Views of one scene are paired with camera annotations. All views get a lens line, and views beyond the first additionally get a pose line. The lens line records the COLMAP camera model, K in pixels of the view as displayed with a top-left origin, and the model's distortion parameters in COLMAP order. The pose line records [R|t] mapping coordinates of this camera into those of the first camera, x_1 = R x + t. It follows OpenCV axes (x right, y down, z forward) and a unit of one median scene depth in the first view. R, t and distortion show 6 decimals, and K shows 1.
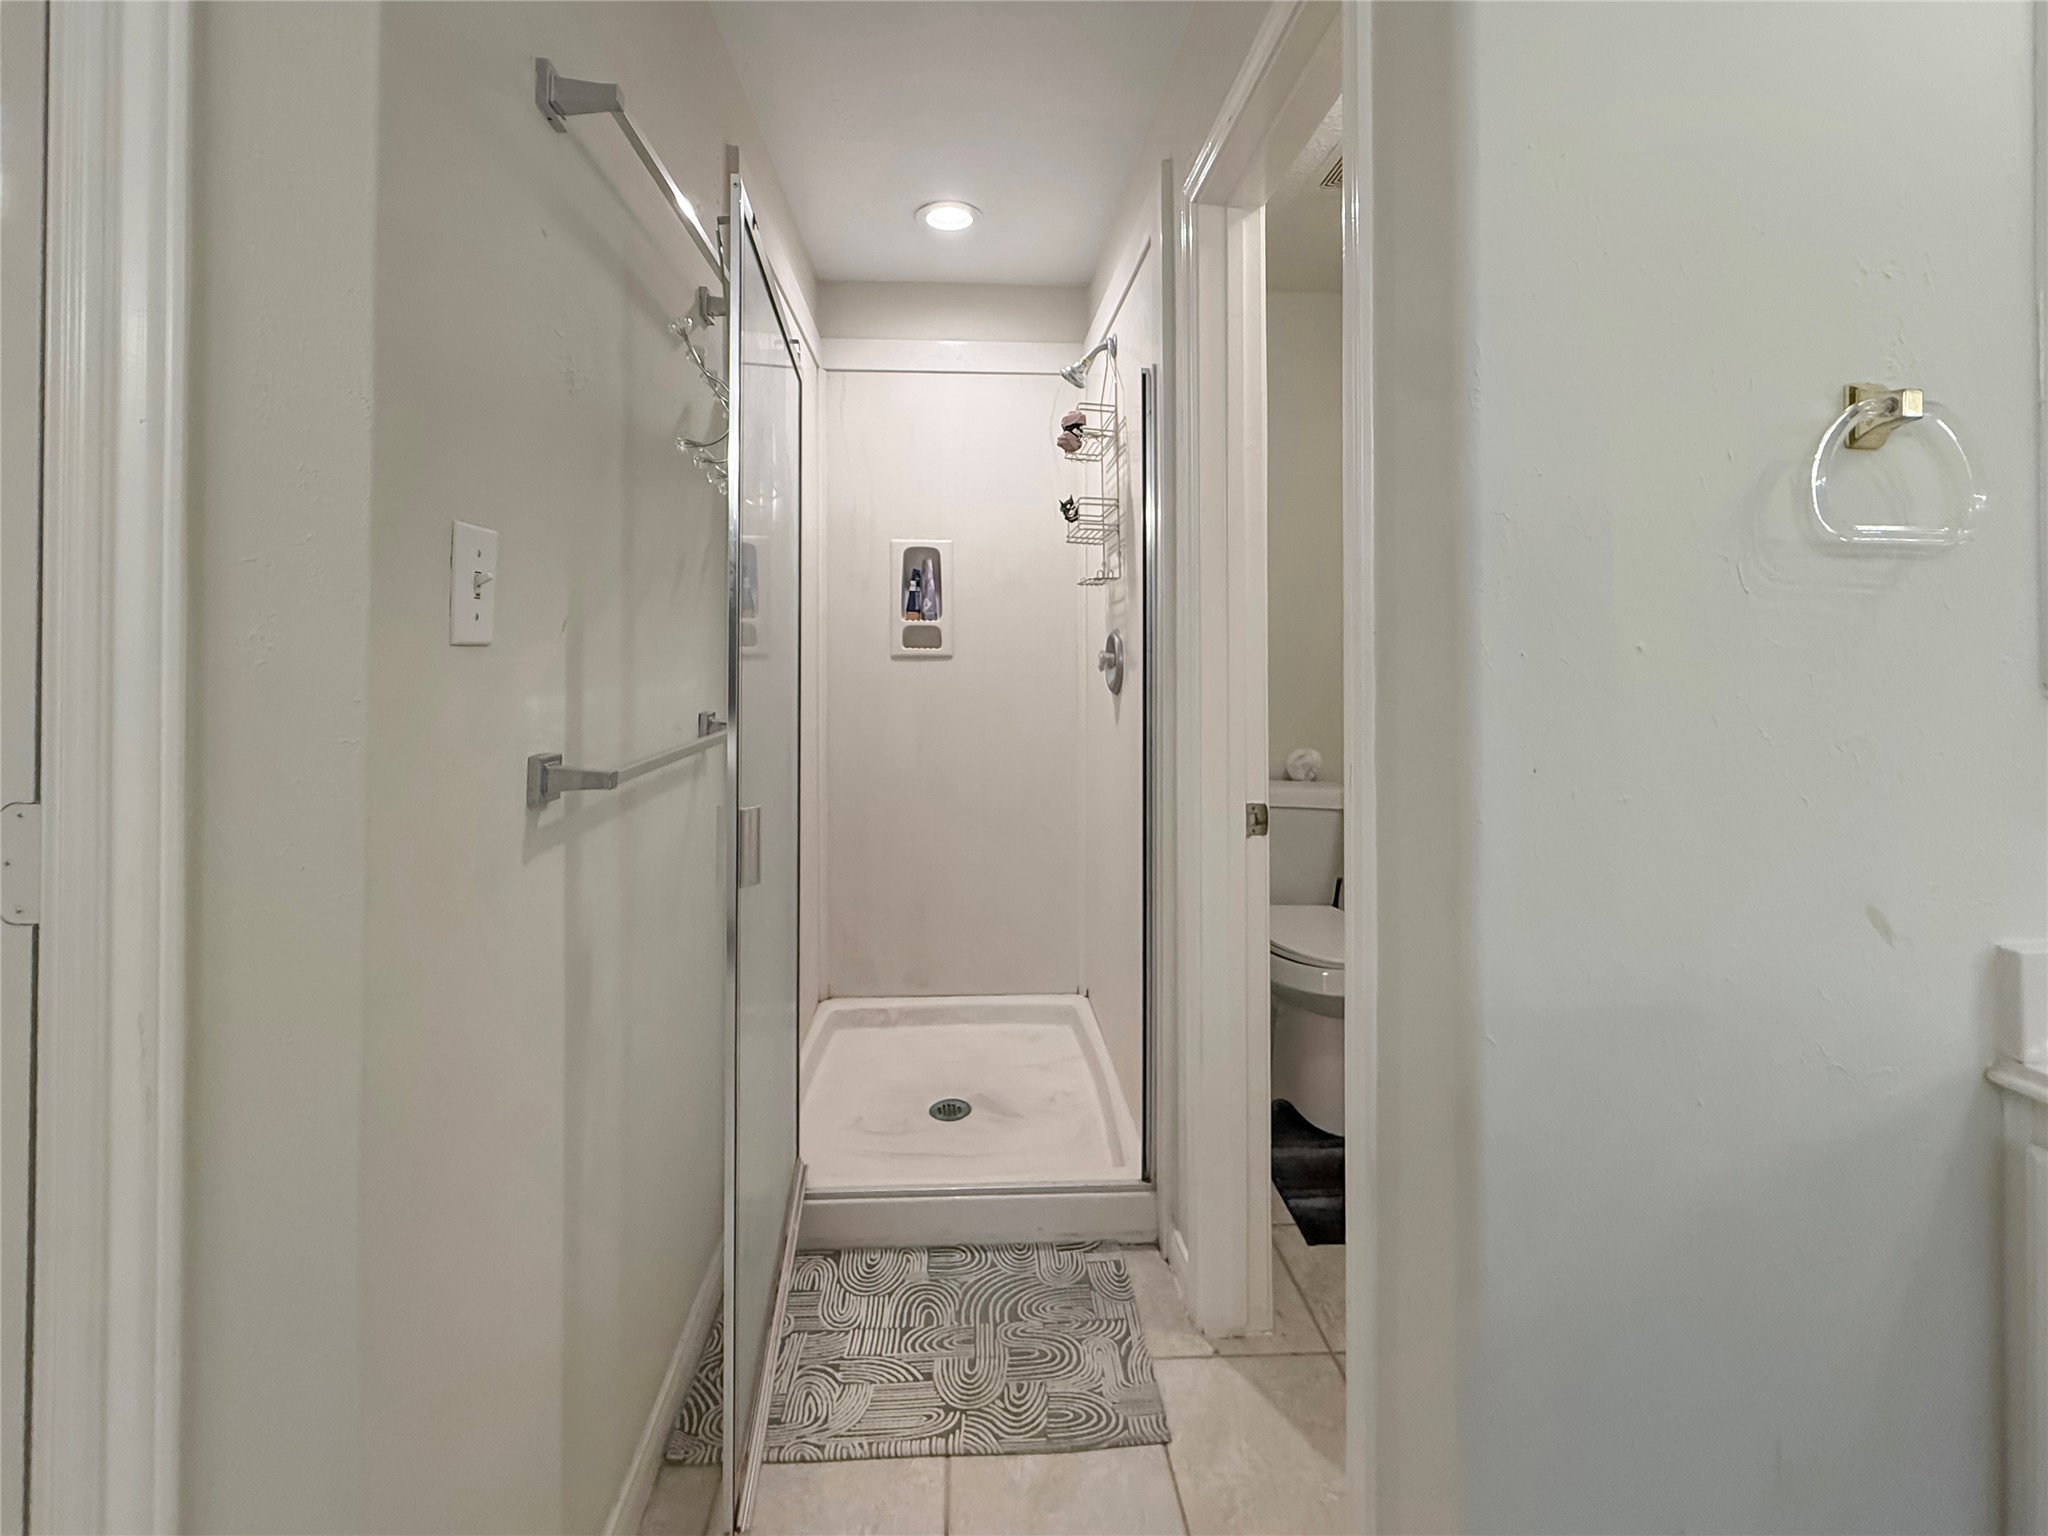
lens RADIAL K [[831.7, 0, 1022.0], [0, 831.7, 641.0], [0, 0, 1]] dist [-0.002135, -0.000011]
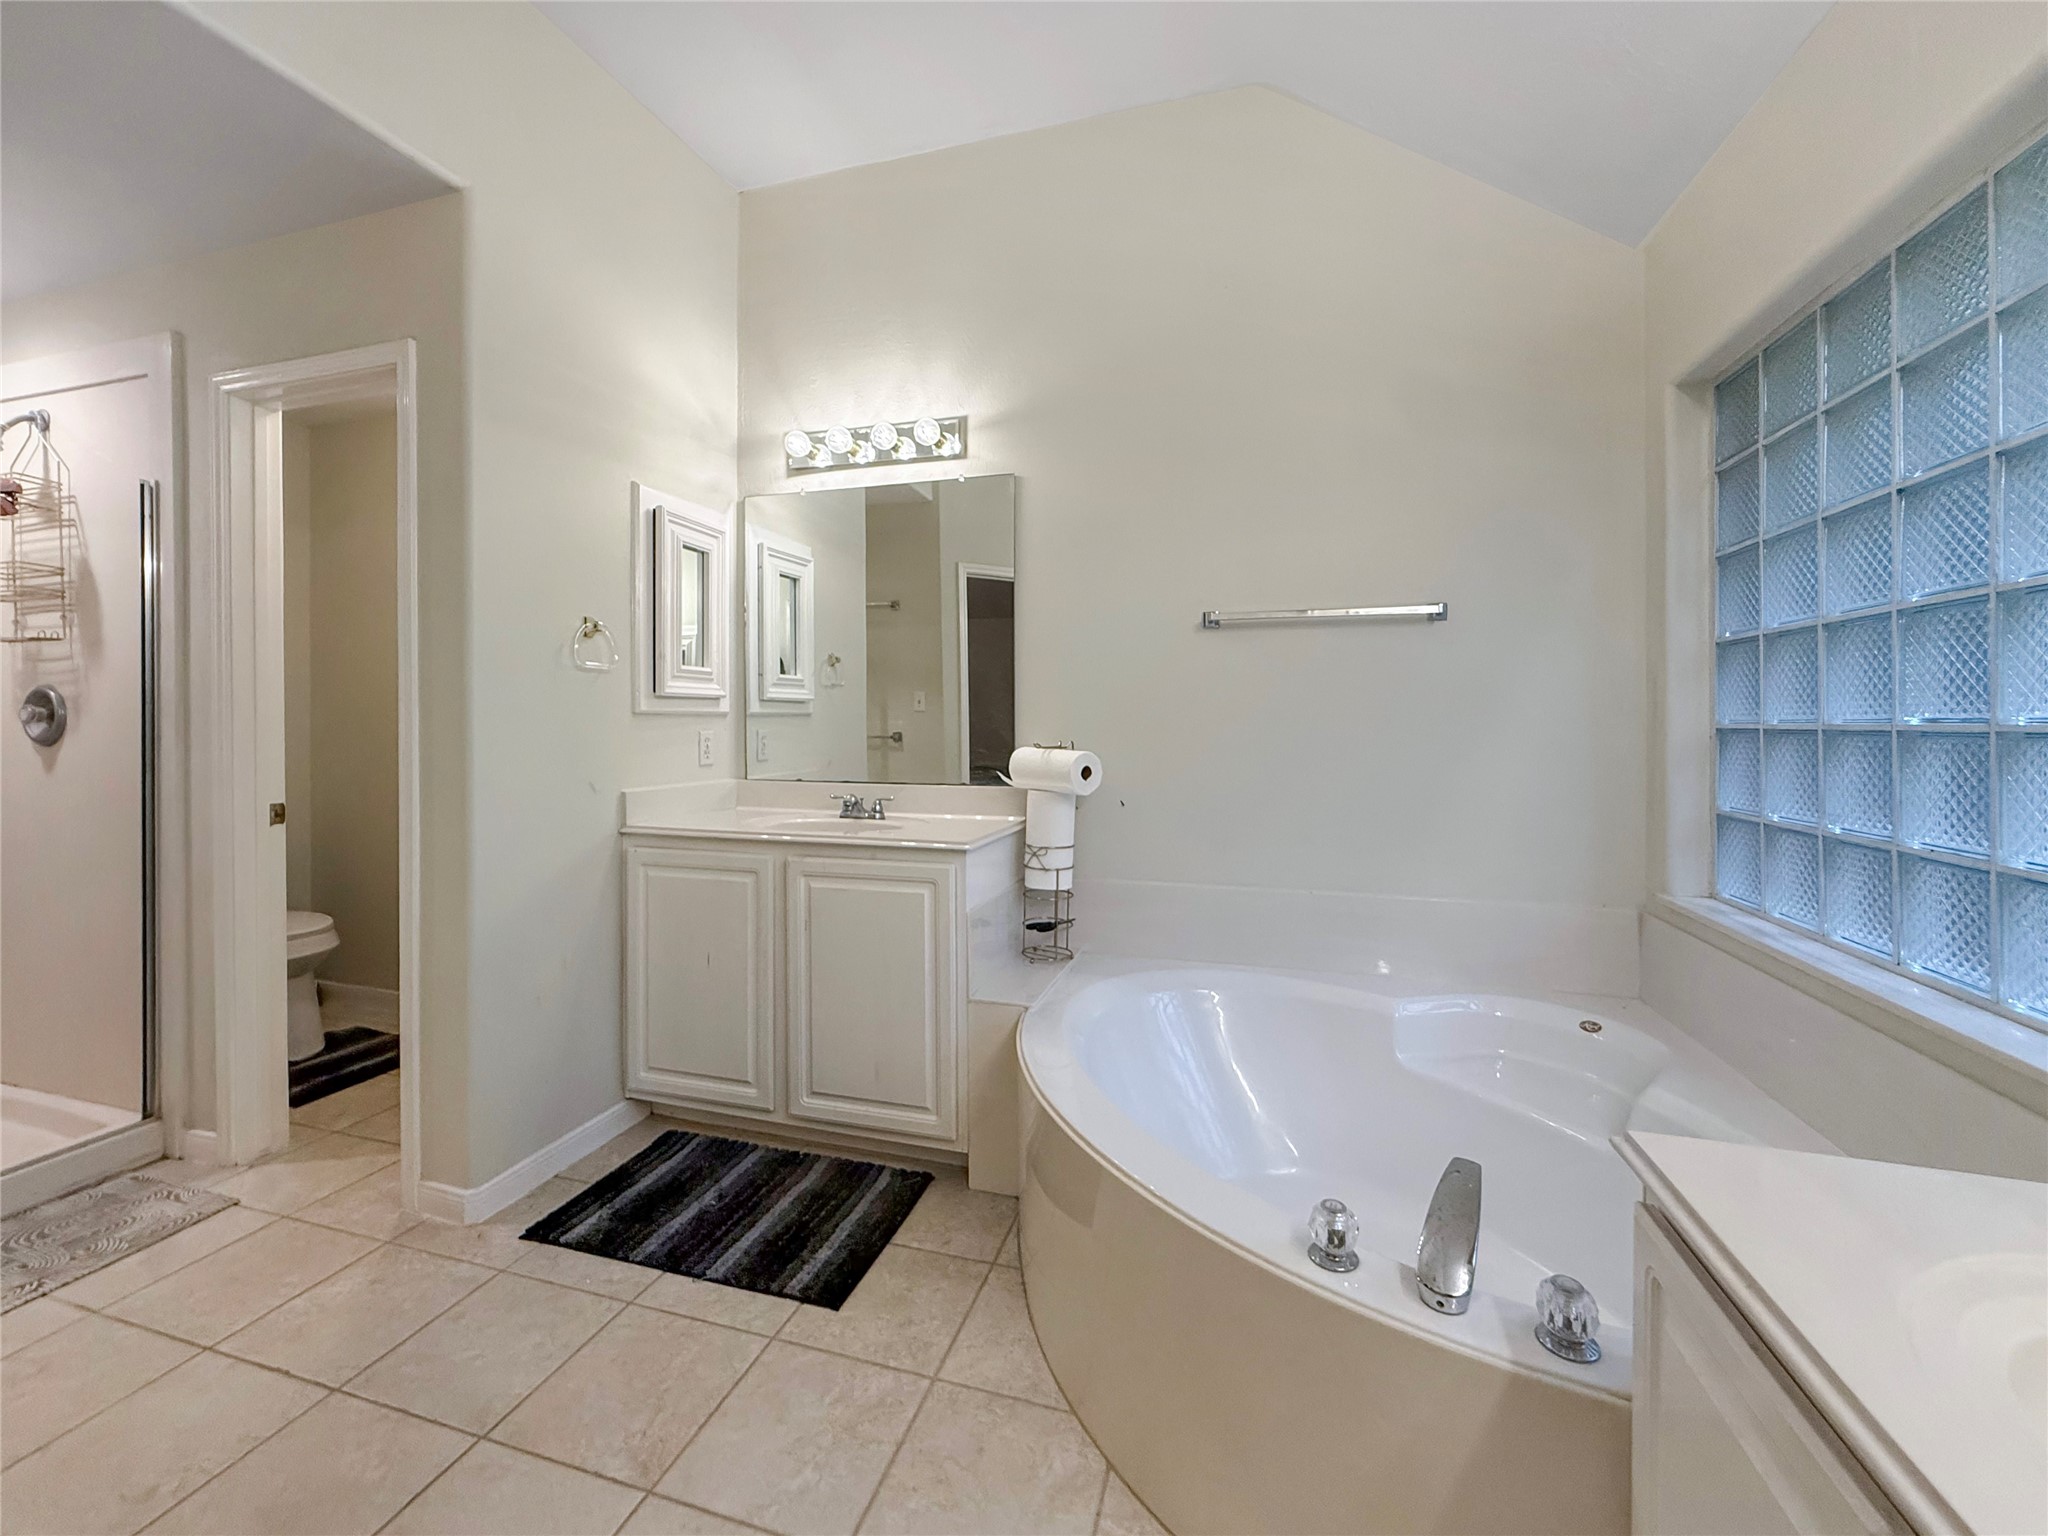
lens RADIAL K [[827.5, 0, 1022.4], [0, 827.5, 727.7], [0, 0, 1]] dist [-0.001971, -0.000300]
pose [[0.325554, -0.004566, 0.945512, -0.704902], [-0.004124, 0.999972, 0.006249, 0.041500], [-0.945514, -0.005934, 0.325526, -0.785848]]
